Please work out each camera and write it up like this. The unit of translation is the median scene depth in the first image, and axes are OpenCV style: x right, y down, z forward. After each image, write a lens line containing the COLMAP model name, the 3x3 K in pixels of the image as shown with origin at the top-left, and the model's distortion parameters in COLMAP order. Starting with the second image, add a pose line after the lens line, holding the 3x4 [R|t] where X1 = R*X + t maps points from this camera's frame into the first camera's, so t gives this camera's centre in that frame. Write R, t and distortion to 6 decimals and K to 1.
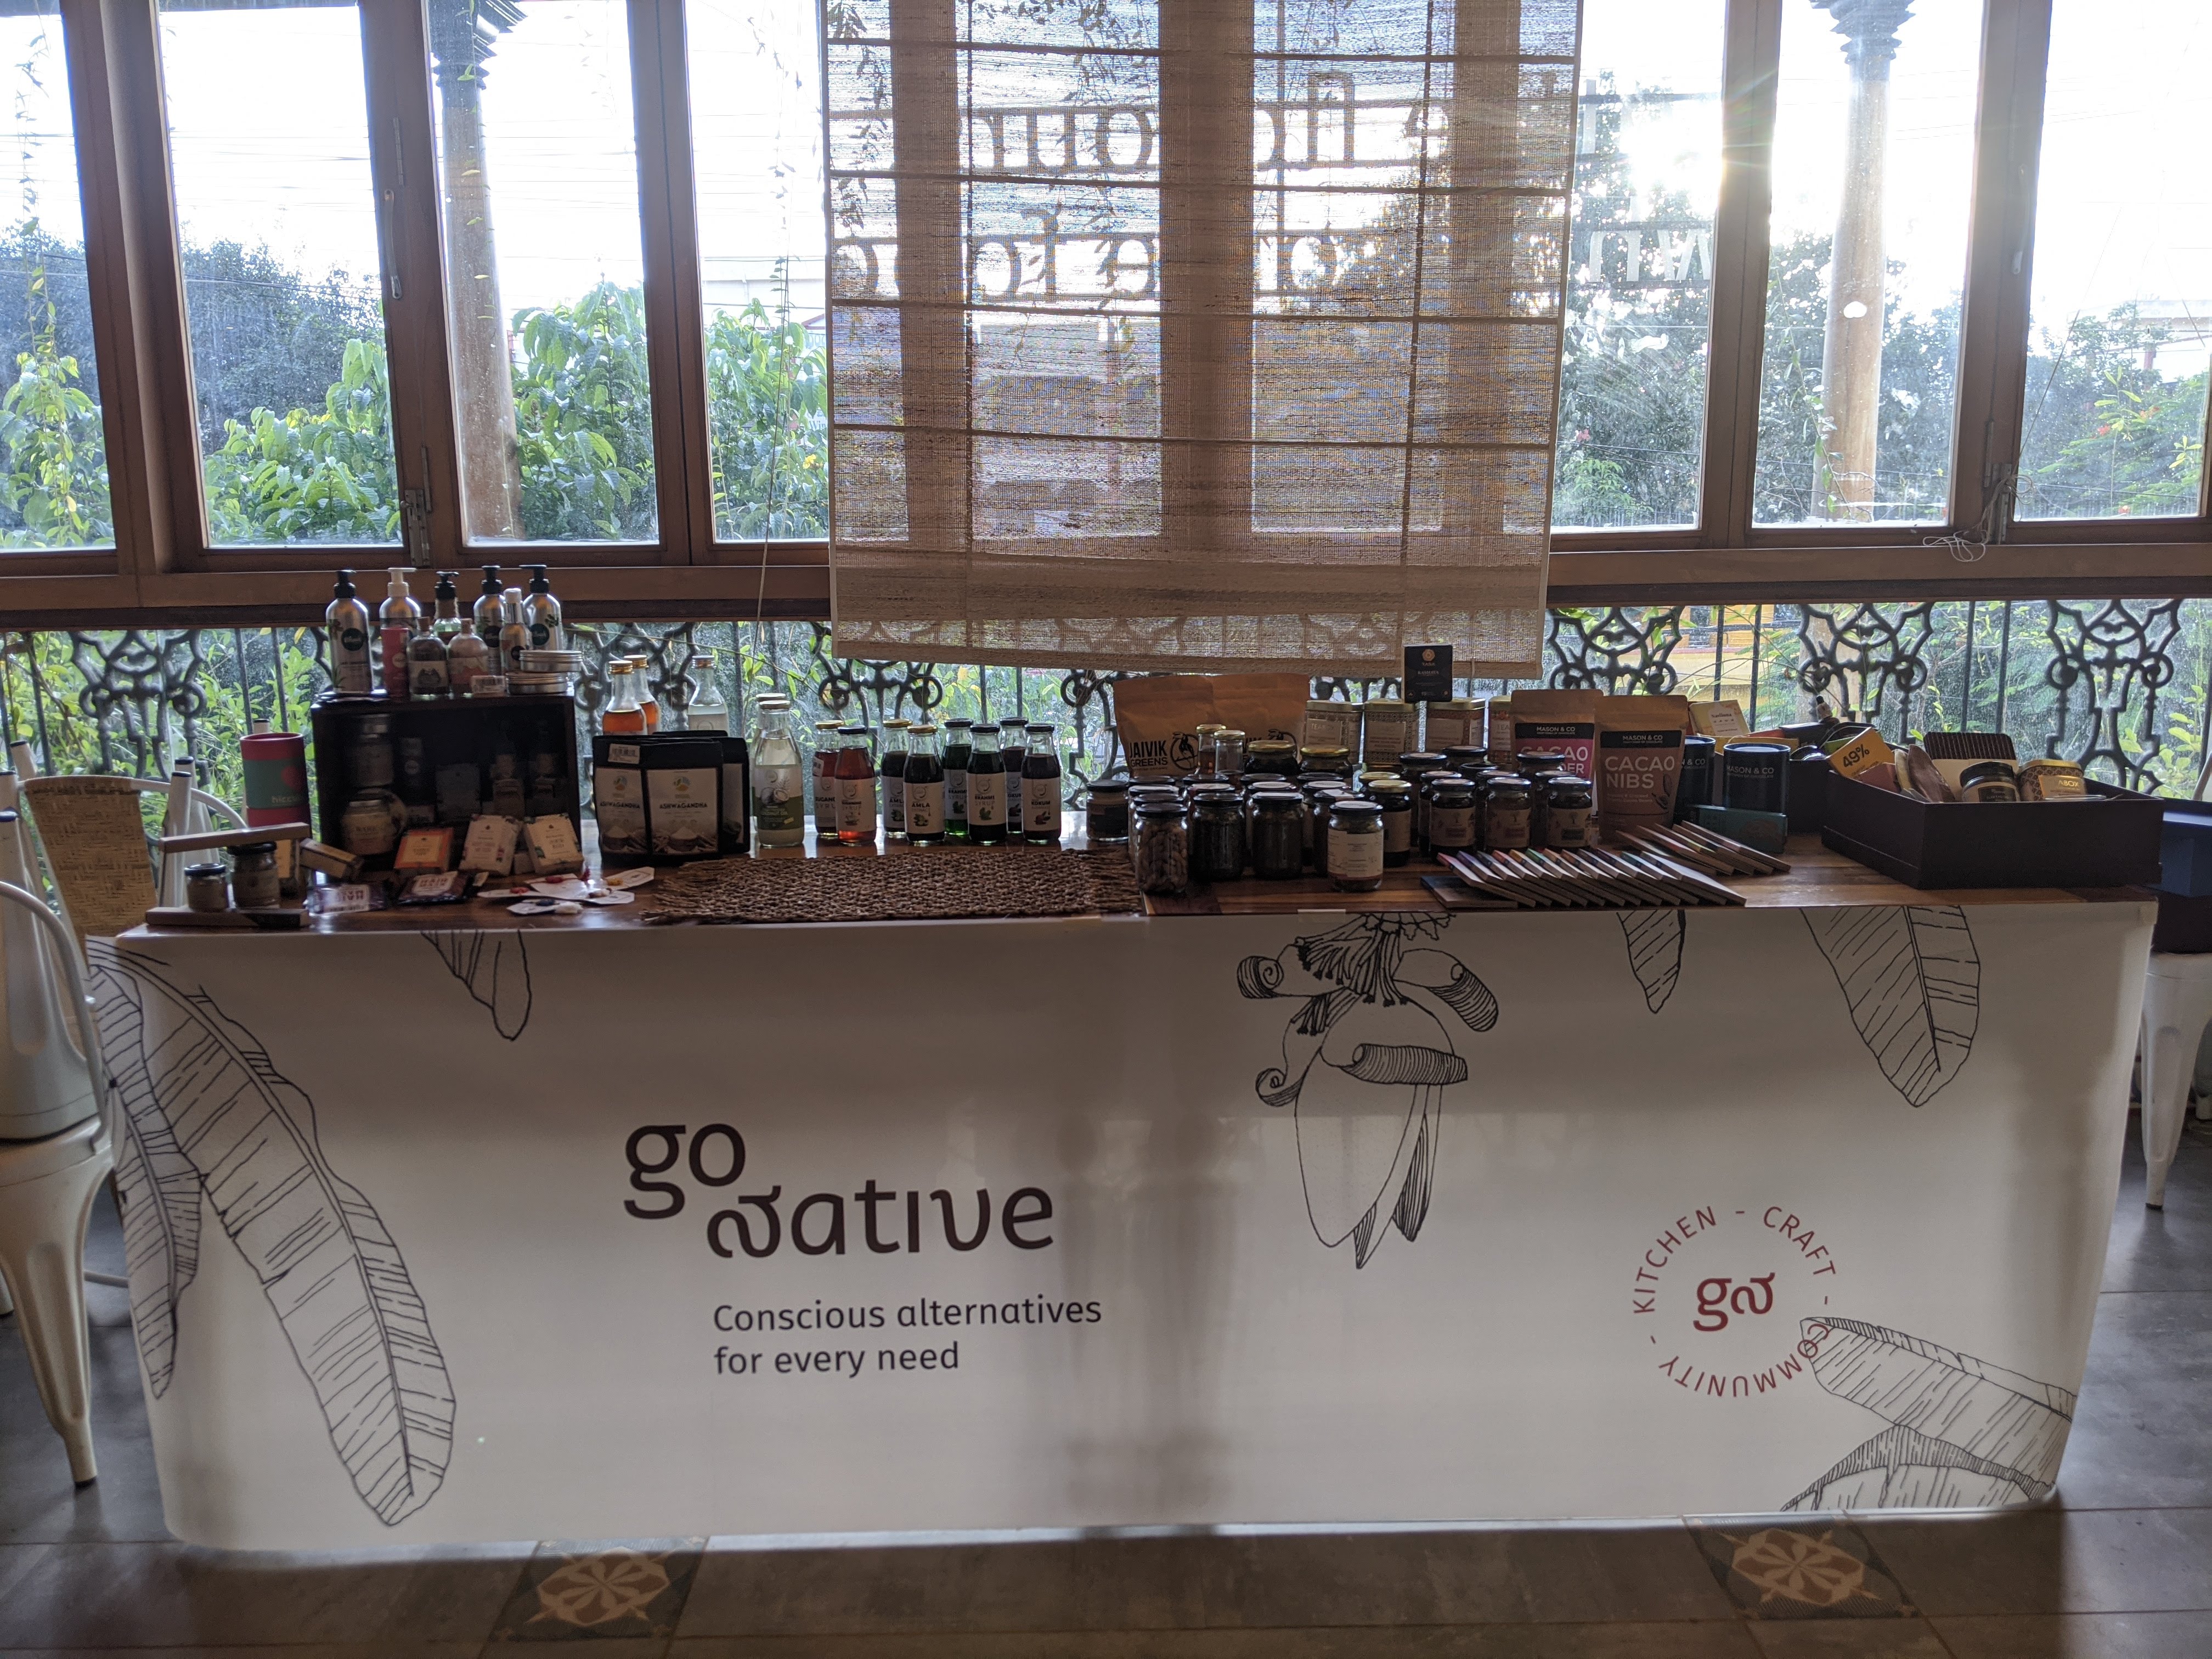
lens RADIAL K [[1733.4, 0, 1092.2], [0, 1733.4, 781.0], [0, 0, 1]] dist [0.110161, -0.243234]
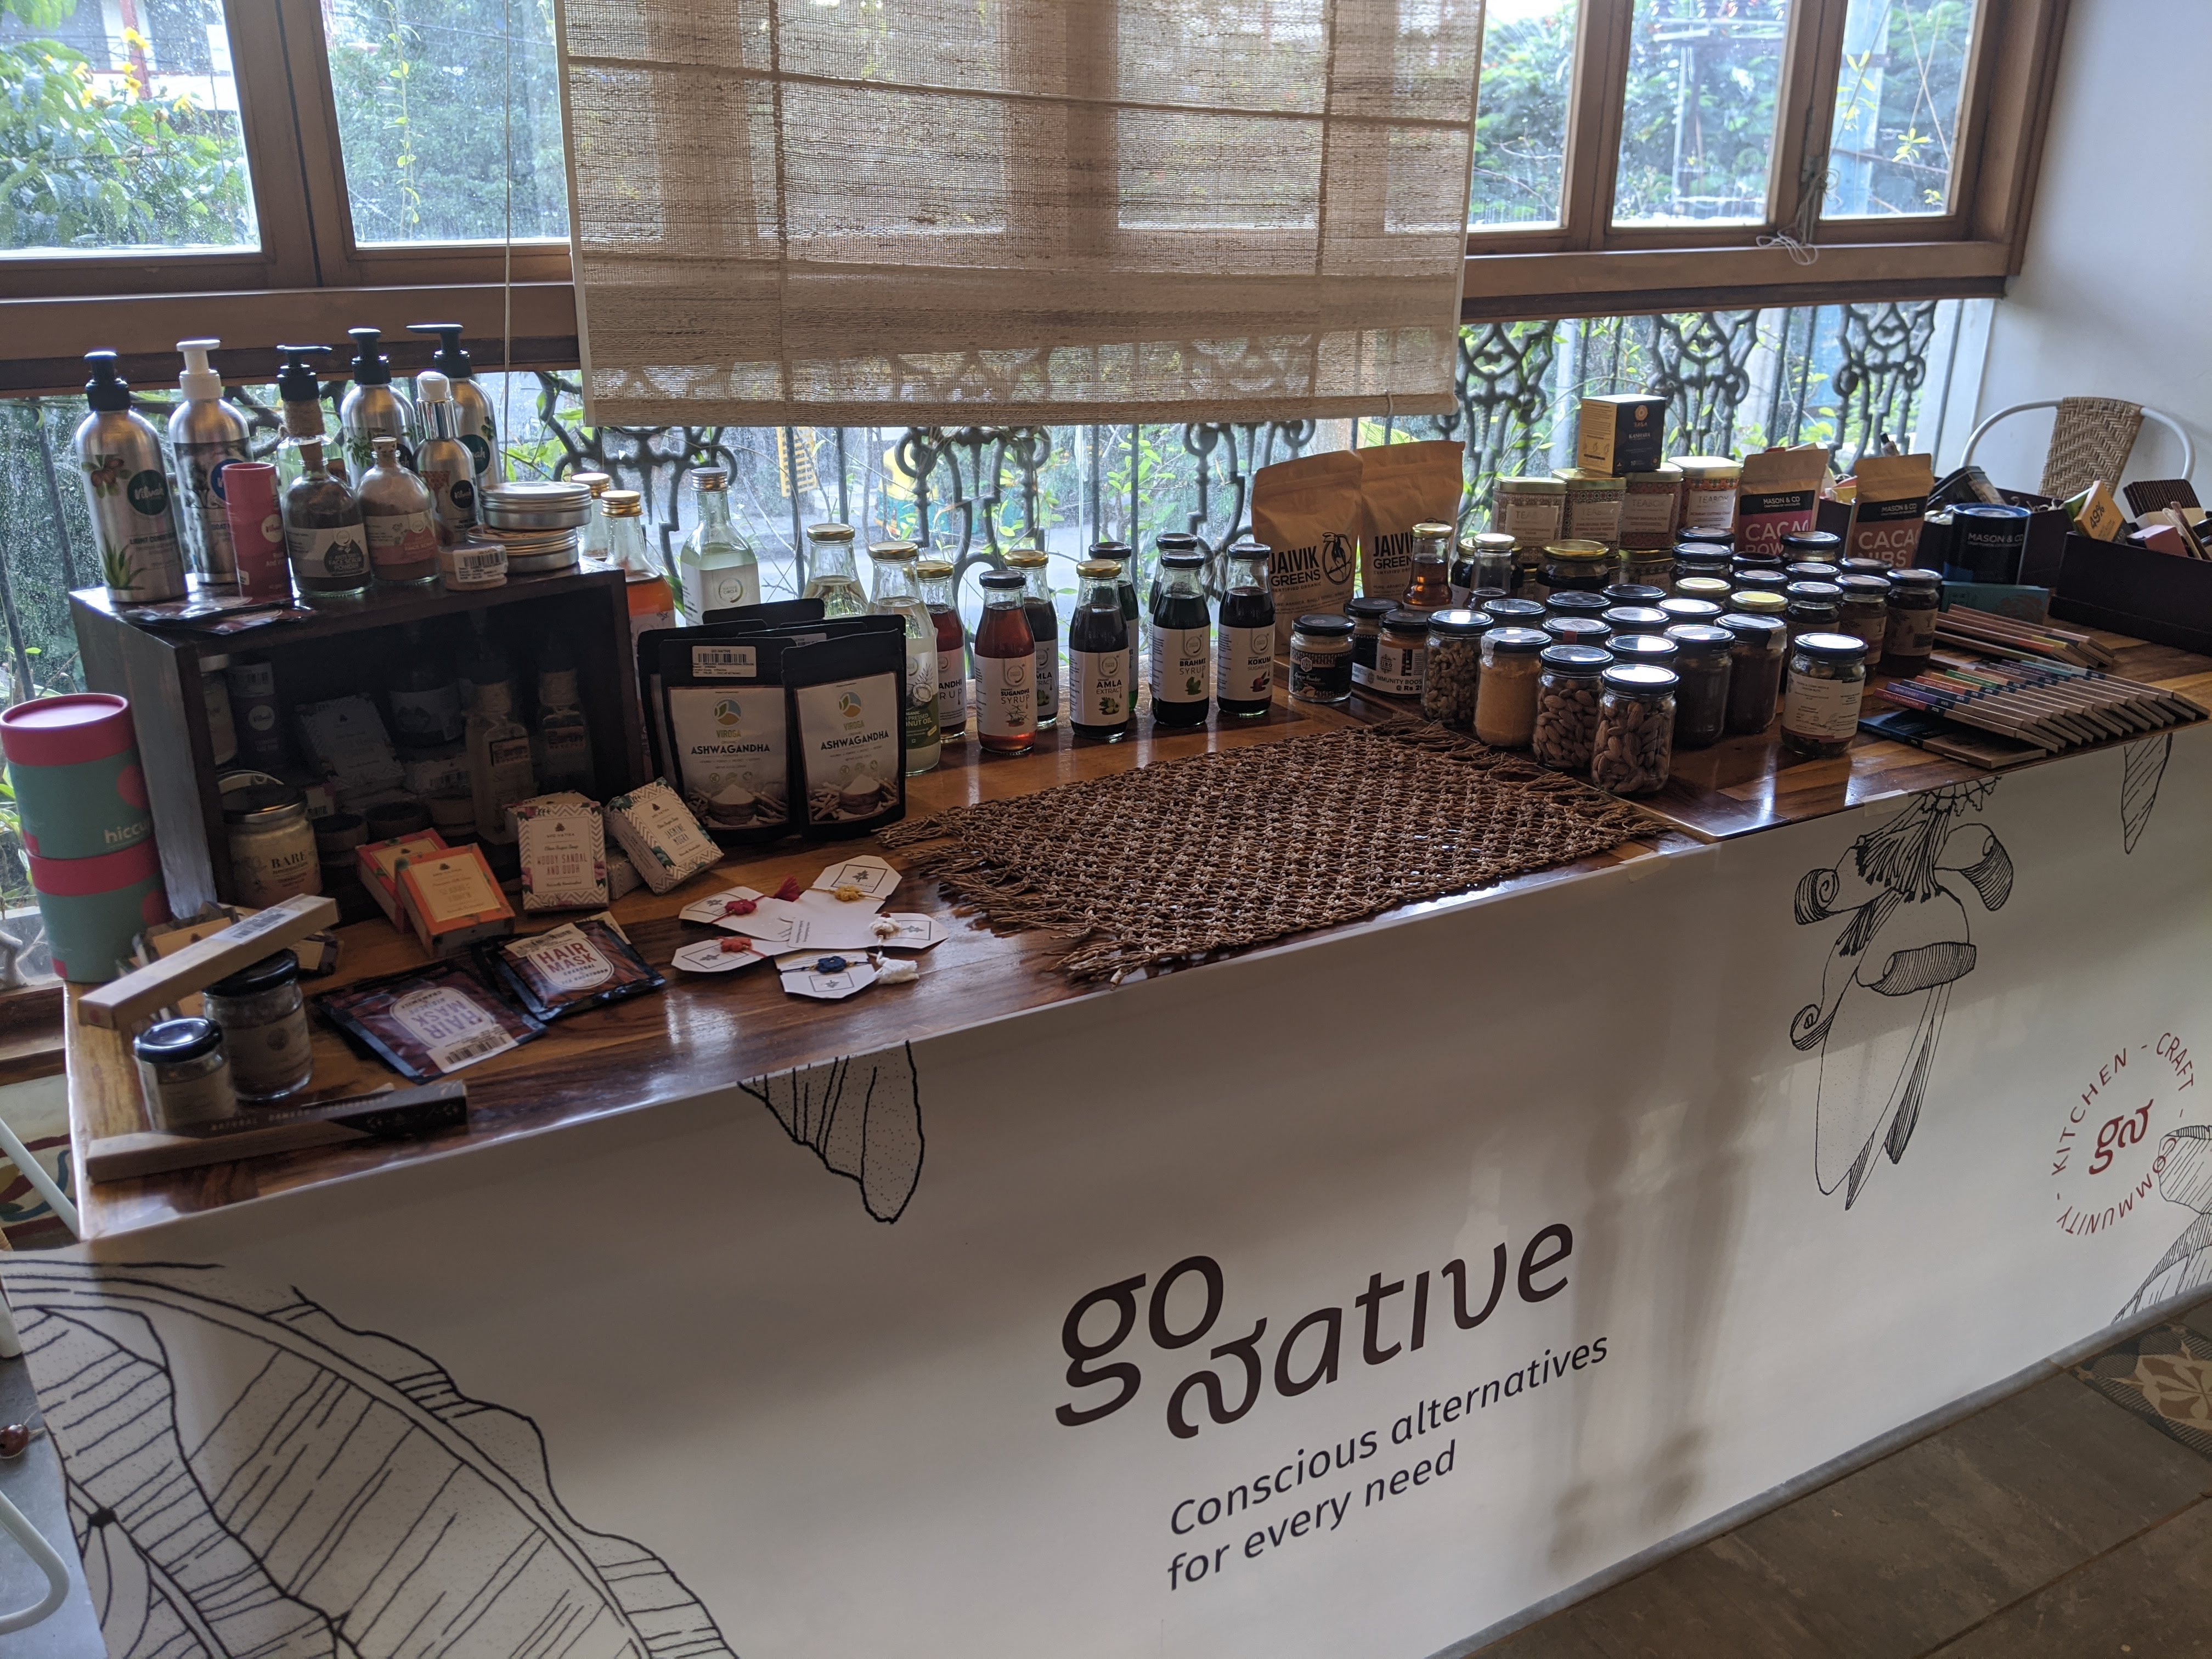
lens RADIAL K [[1740.6, 0, 1106.0], [0, 1740.6, 829.5], [0, 0, 1]] dist [0.061293, -0.123592]
pose [[0.877622, -0.155334, 0.453487, -0.440232], [0.055891, 0.972747, 0.225034, -0.087771], [-0.476083, -0.172149, 0.862386, 0.429233]]
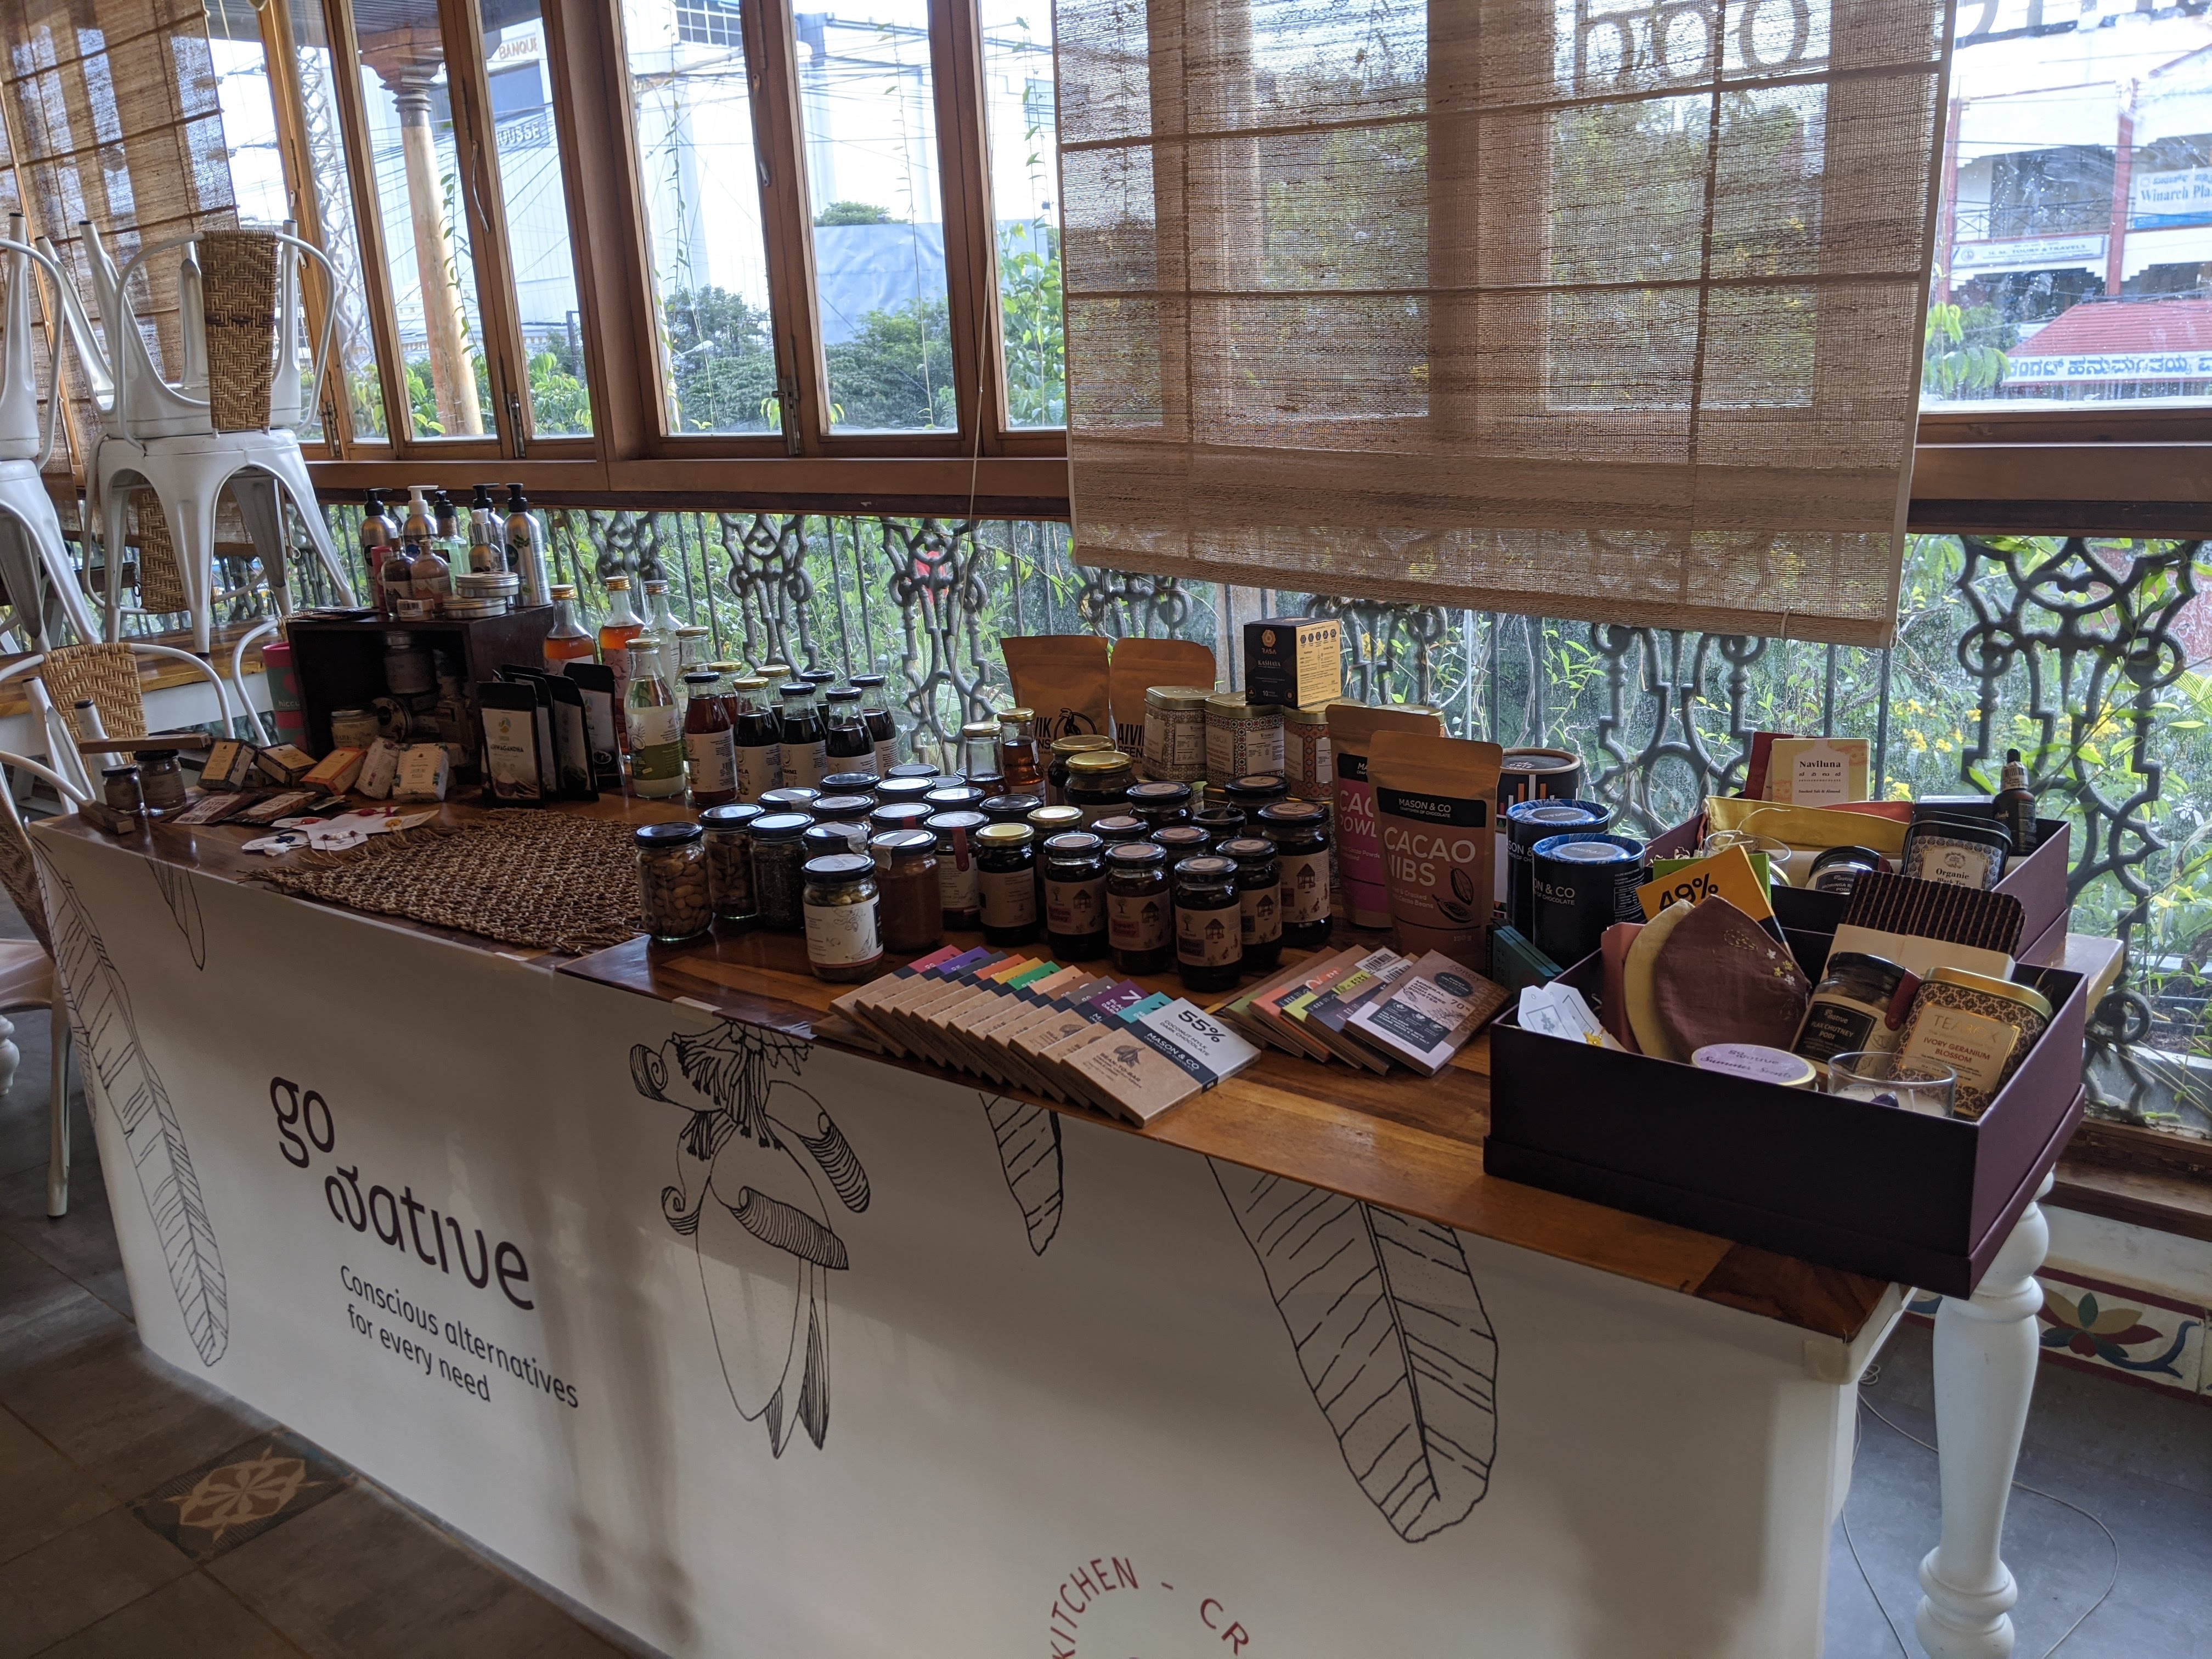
lens RADIAL K [[1706.7, 0, 1100.0], [0, 1706.7, 841.8], [0, 0, 1]] dist [0.094627, -0.219233]
pose [[0.787175, 0.140841, -0.600433, 0.591308], [-0.055029, 0.985732, 0.159075, -0.102631], [0.614270, -0.092178, 0.783694, 0.446167]]
